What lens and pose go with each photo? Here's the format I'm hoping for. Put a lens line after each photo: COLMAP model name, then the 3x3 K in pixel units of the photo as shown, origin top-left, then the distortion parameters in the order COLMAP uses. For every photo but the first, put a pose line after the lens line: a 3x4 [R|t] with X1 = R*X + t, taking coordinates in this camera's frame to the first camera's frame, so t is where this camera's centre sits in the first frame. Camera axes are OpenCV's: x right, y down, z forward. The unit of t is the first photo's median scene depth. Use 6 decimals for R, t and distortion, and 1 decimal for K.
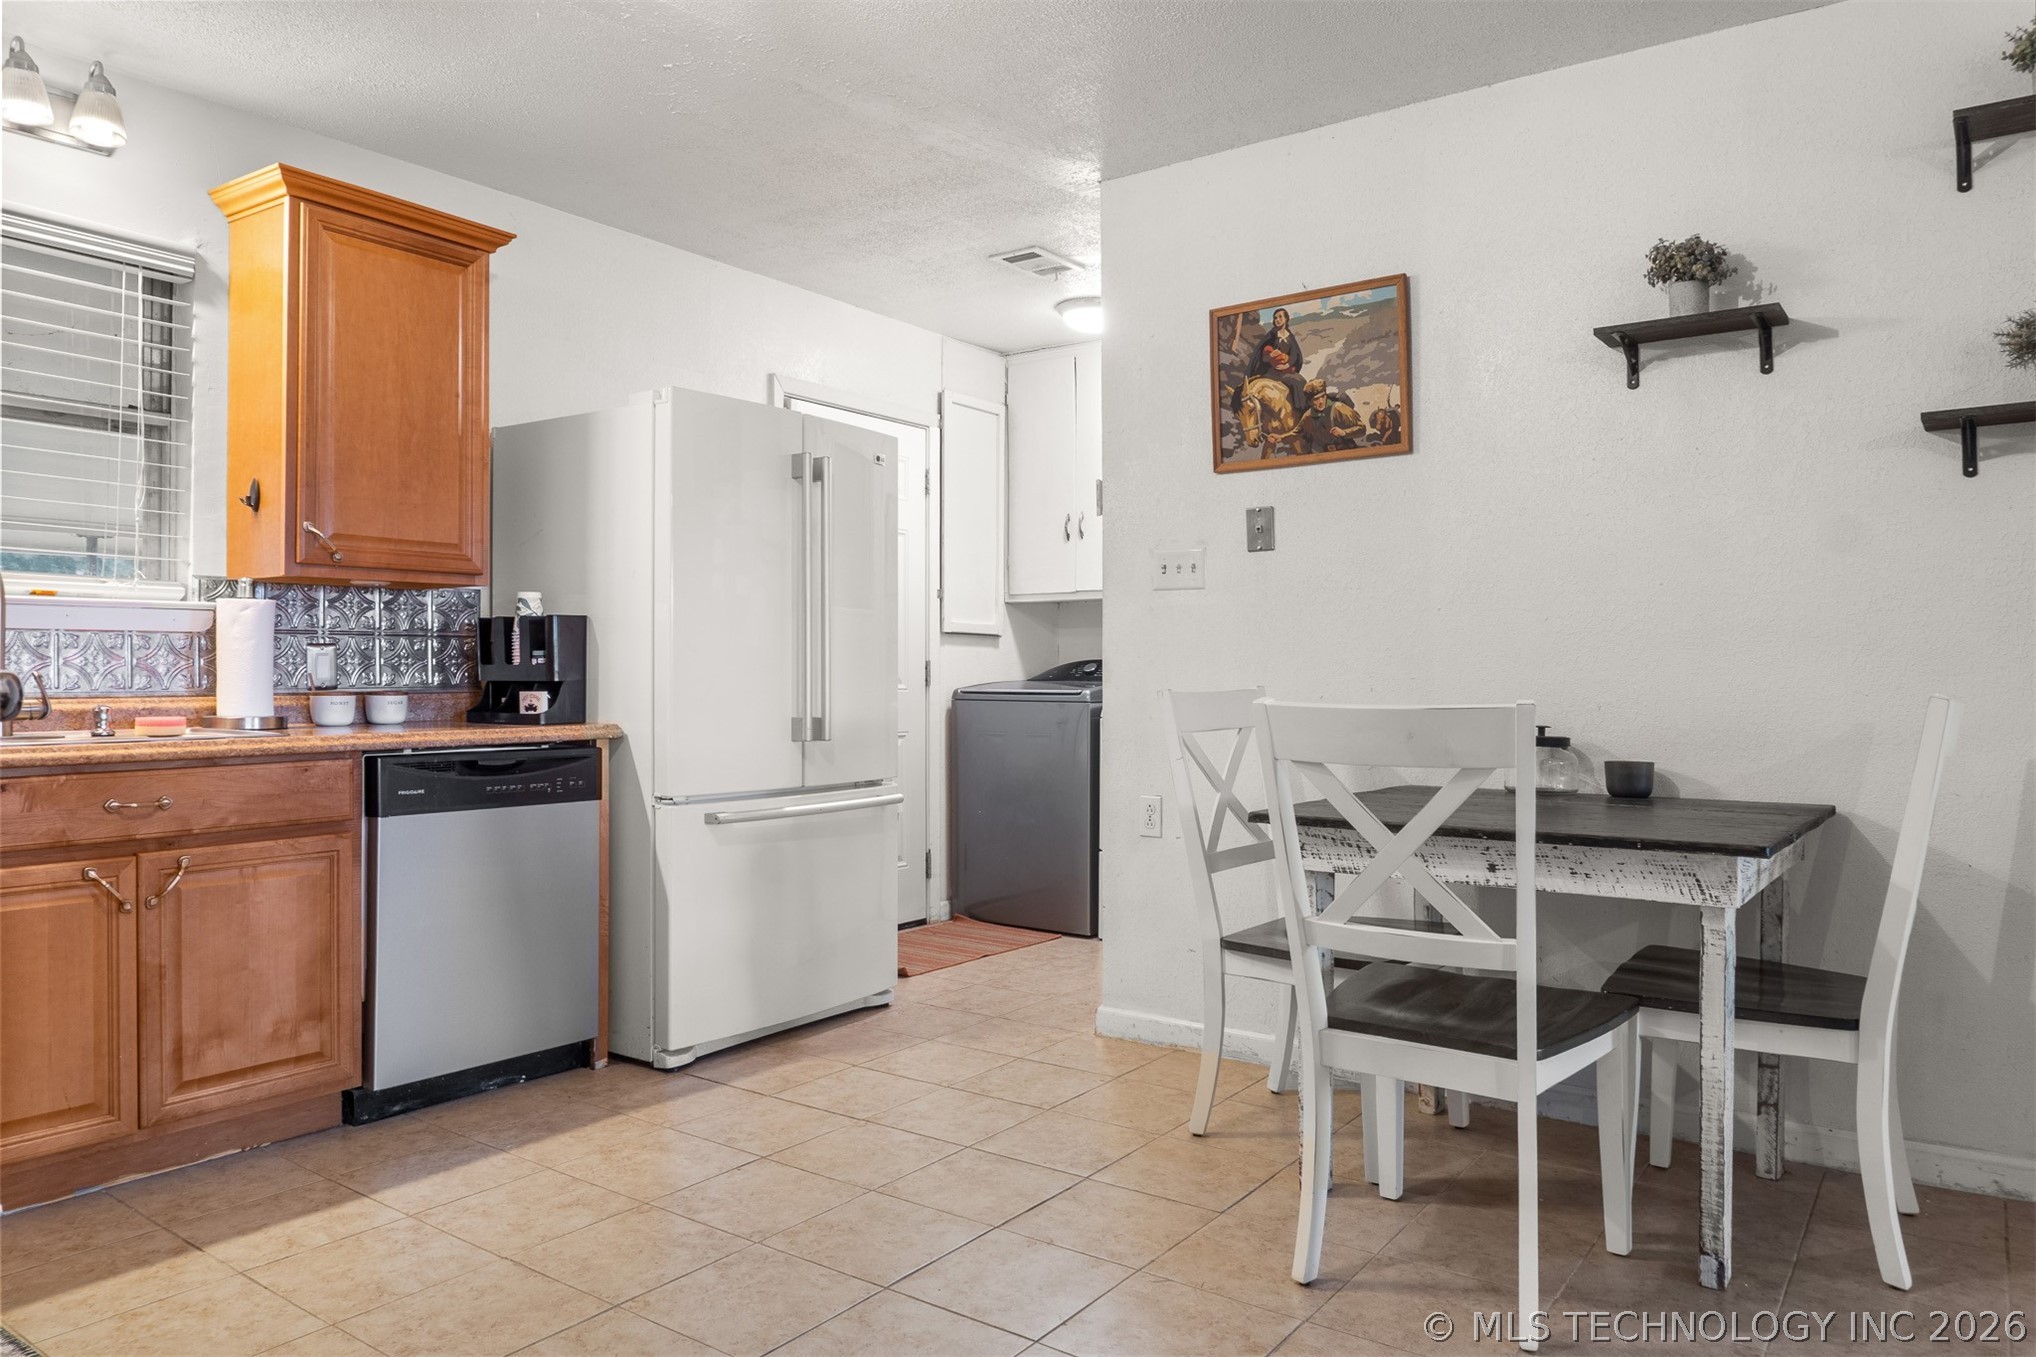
lens RADIAL K [[1374.8, 0, 1029.9], [0, 1374.8, 665.2], [0, 0, 1]] dist [0.005998, 0.000037]
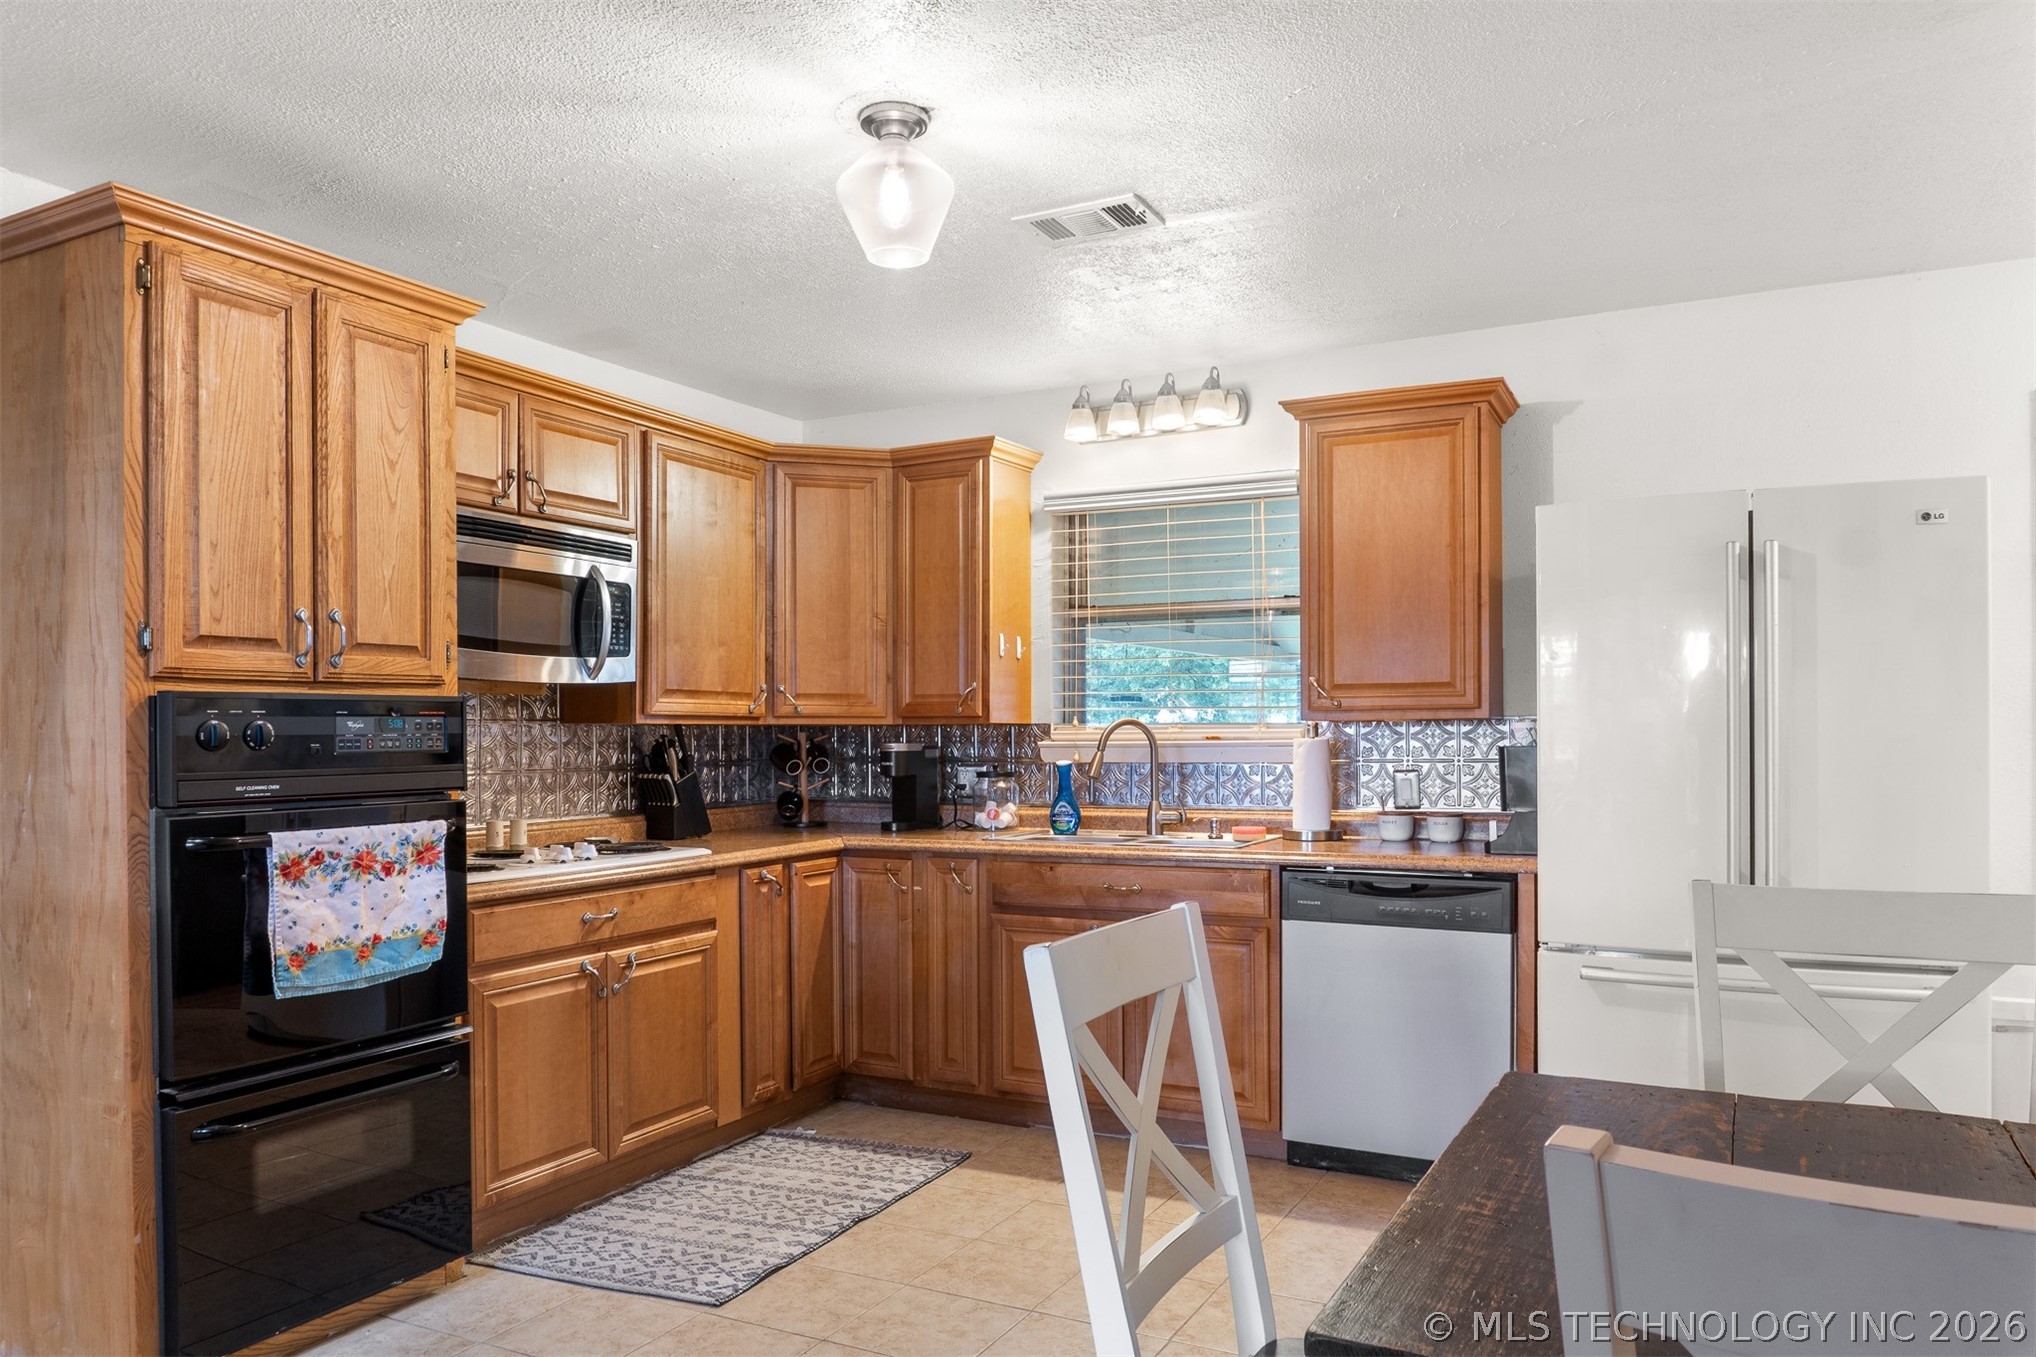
lens RADIAL K [[1391.5, 0, 1015.9], [0, 1391.5, 738.4], [0, 0, 1]] dist [-0.009494, 0.000203]
pose [[0.155588, -0.001123, -0.987821, 0.662582], [0.010119, 0.999949, 0.000457, -0.050441], [0.987770, -0.010067, 0.155591, 0.522475]]
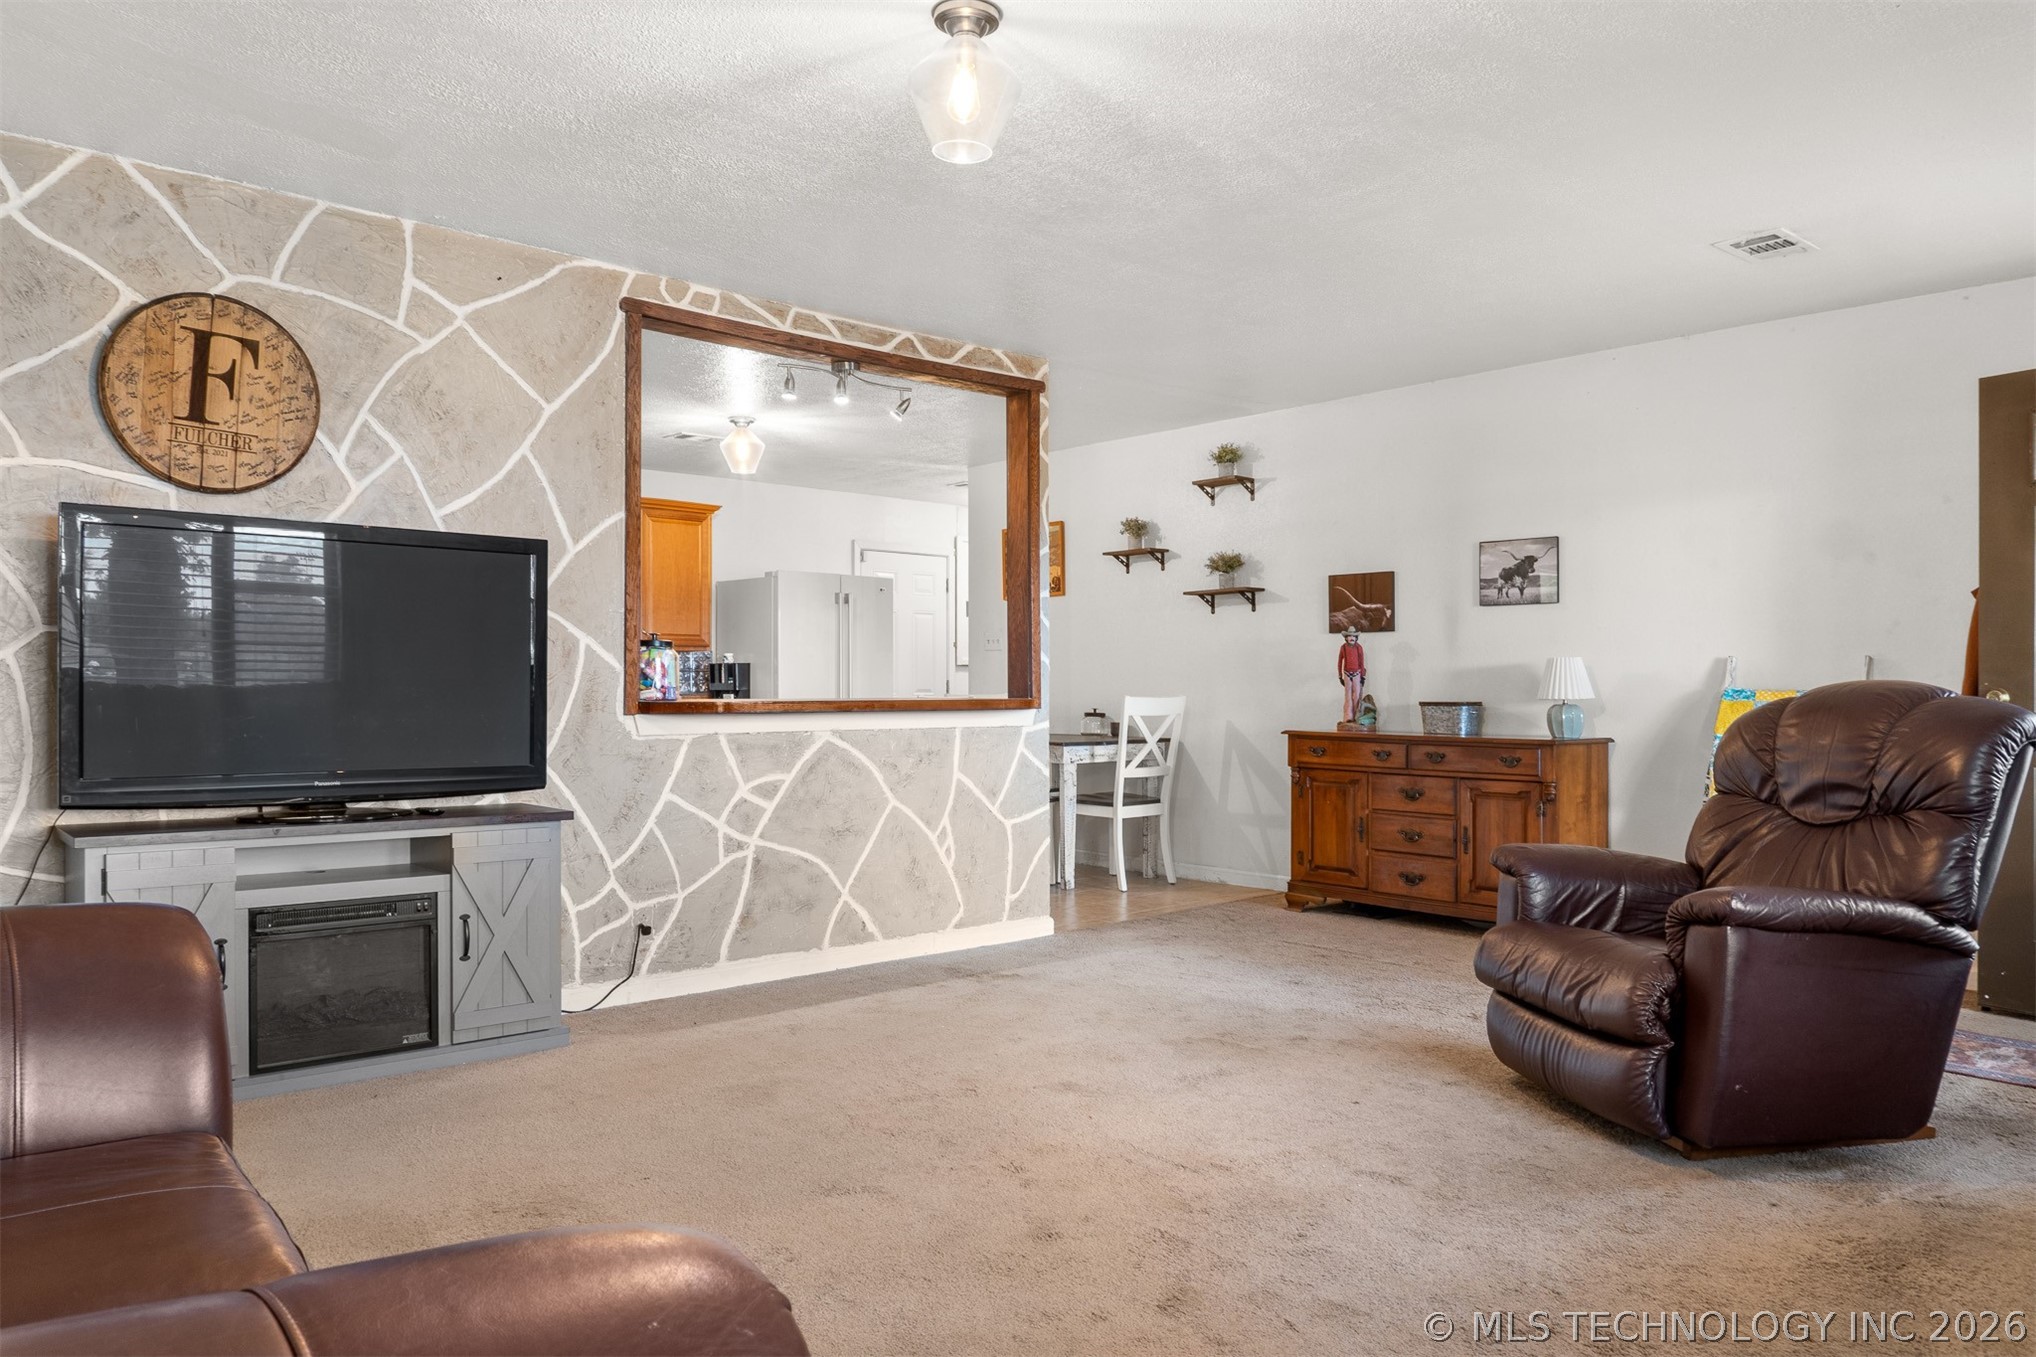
lens RADIAL K [[1332.6, 0, 1018.0], [0, 1332.6, 678.5], [0, 0, 1]] dist [-0.001591, 0.000269]
pose [[0.974837, 0.000893, -0.222917, 0.727130], [-0.000660, 0.999999, 0.001121, -0.013004], [0.222918, -0.000946, 0.974837, -1.296595]]
